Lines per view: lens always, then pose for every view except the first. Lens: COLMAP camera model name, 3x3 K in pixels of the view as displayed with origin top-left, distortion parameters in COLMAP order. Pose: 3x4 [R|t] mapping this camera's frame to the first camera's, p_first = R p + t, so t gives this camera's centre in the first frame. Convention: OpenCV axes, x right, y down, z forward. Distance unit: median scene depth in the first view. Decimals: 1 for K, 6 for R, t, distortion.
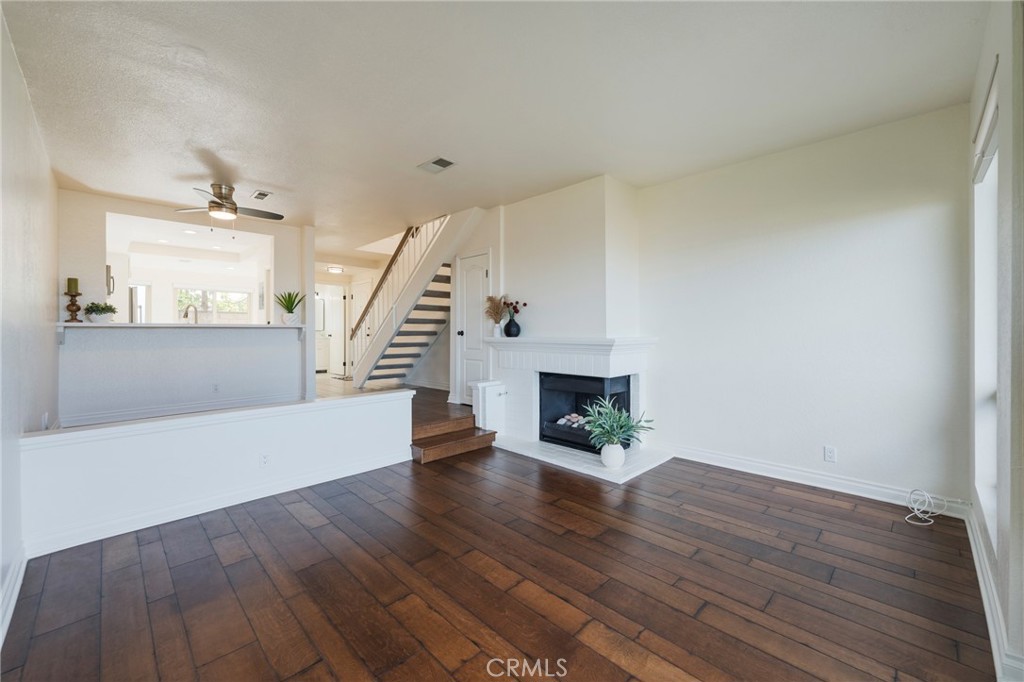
lens RADIAL K [[417.1, 0, 537.1], [0, 417.1, 332.8], [0, 0, 1]] dist [-0.001793, -0.000415]
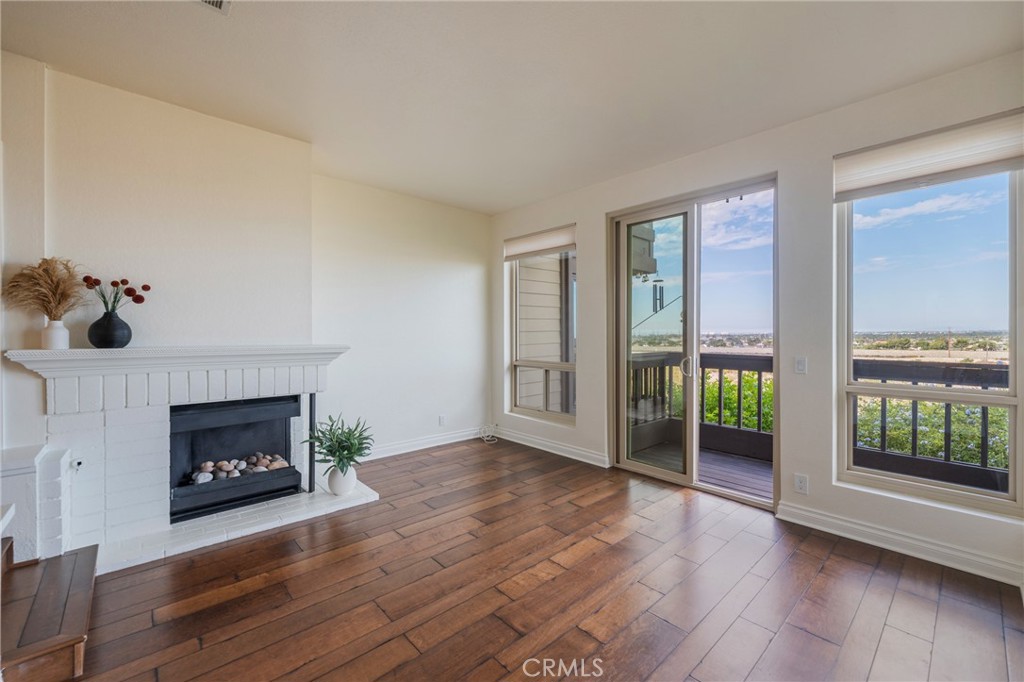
lens RADIAL K [[417.1, 0, 513.8], [0, 417.1, 336.9], [0, 0, 1]] dist [-0.001793, -0.000415]
pose [[0.067244, -0.004450, 0.997727, -0.765871], [0.004648, 0.999981, 0.004146, -0.004788], [-0.997726, 0.004359, 0.067264, 0.681374]]
